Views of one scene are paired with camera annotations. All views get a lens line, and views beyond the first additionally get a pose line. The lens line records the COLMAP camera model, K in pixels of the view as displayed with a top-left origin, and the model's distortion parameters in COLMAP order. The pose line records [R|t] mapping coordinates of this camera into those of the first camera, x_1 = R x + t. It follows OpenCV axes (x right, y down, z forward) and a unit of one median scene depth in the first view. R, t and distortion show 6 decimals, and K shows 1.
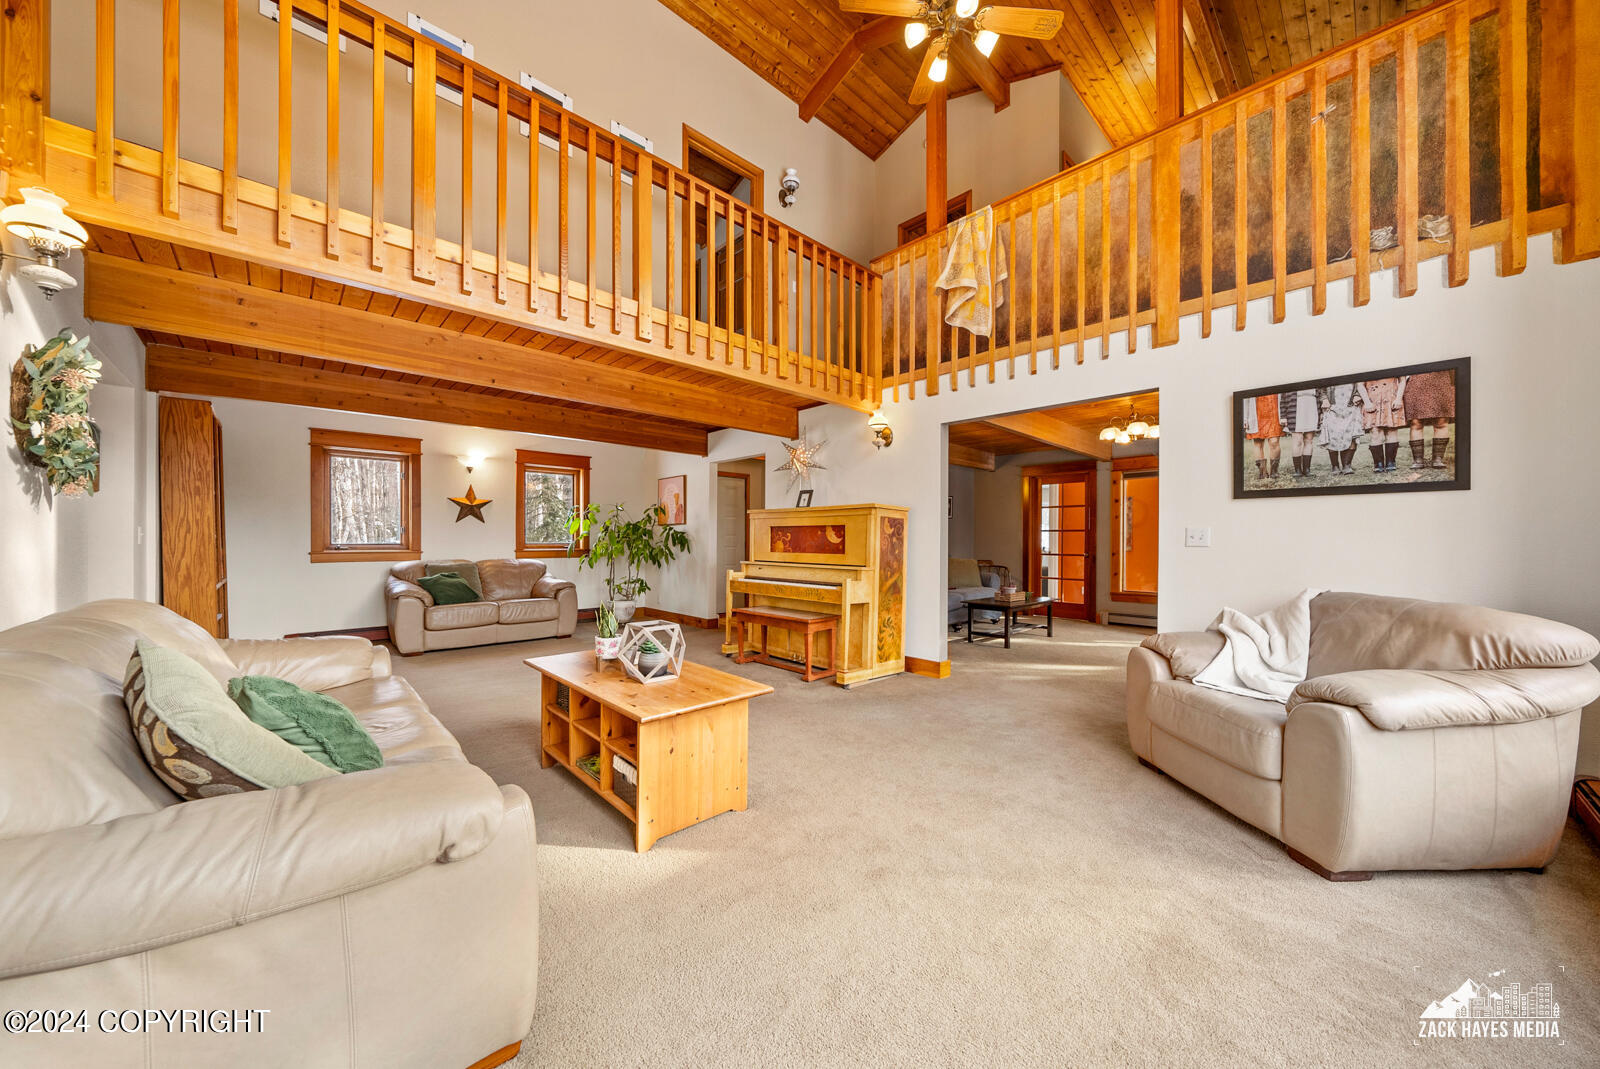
lens RADIAL K [[547.7, 0, 791.9], [0, 547.7, 542.3], [0, 0, 1]] dist [-0.010498, -0.000080]
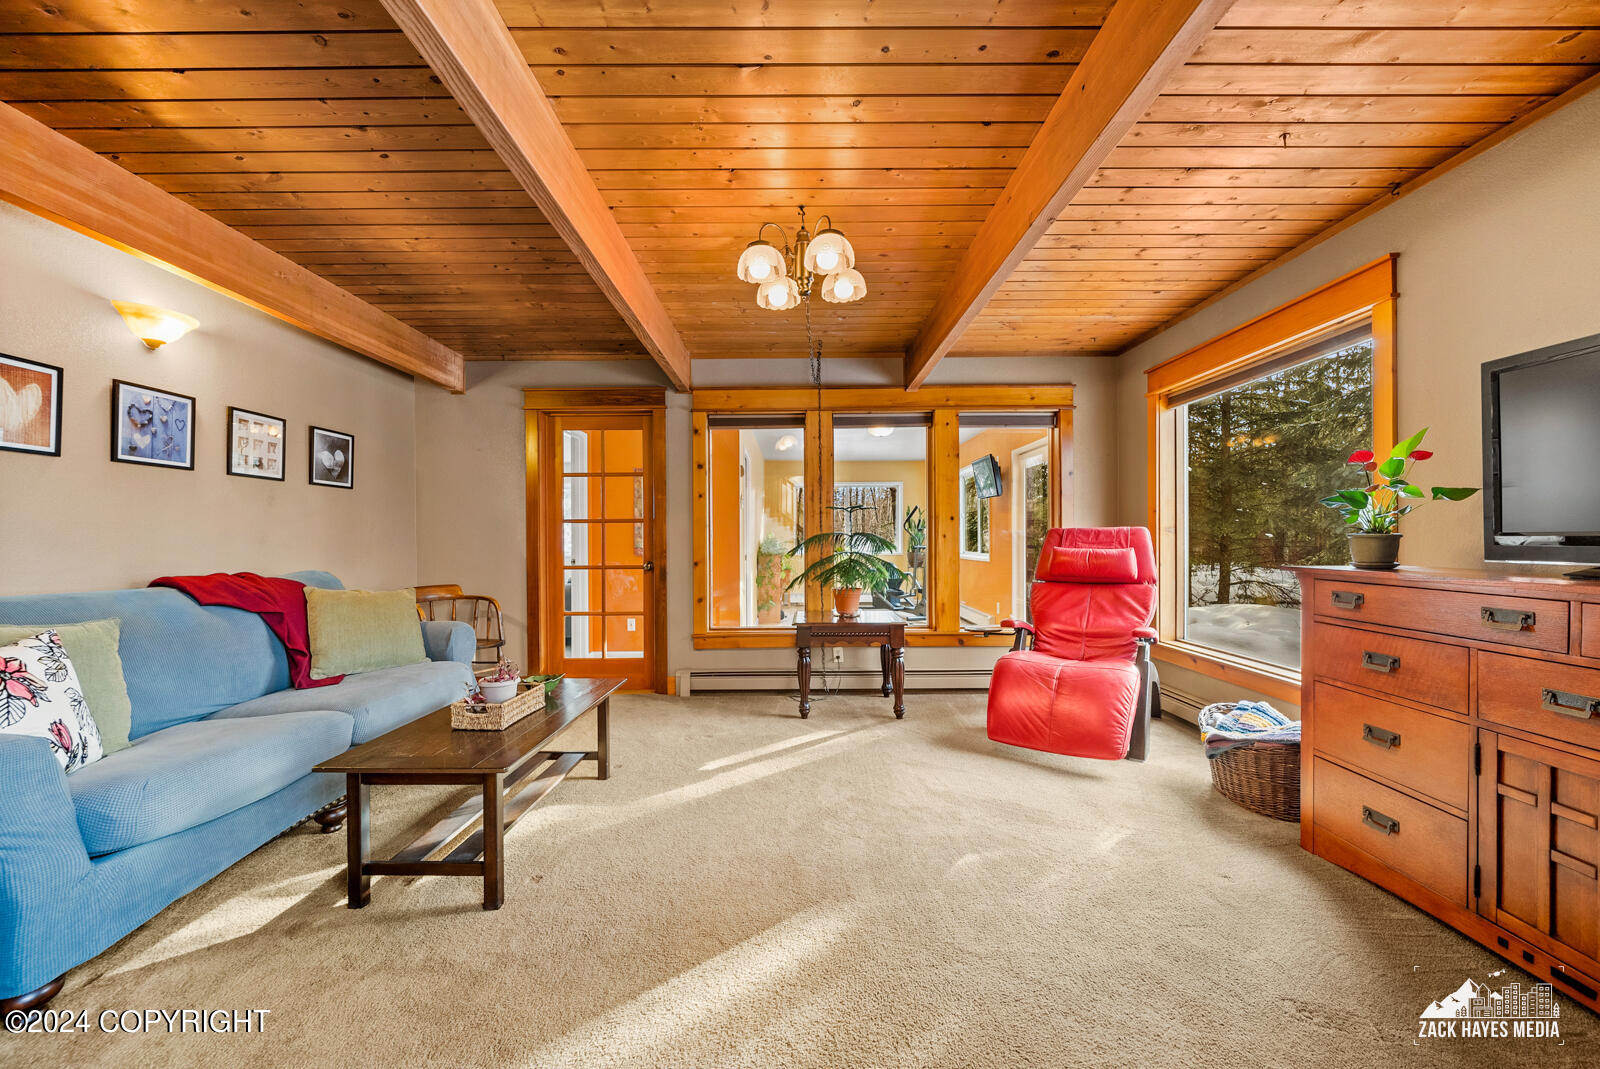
lens RADIAL K [[623.7, 0, 794.6], [0, 623.7, 538.1], [0, 0, 1]] dist [-0.002167, -0.000083]
pose [[0.679344, -0.010256, 0.733748, 0.198380], [0.014560, 0.999894, 0.000496, -0.002776], [-0.733676, 0.010347, 0.679421, 0.499484]]
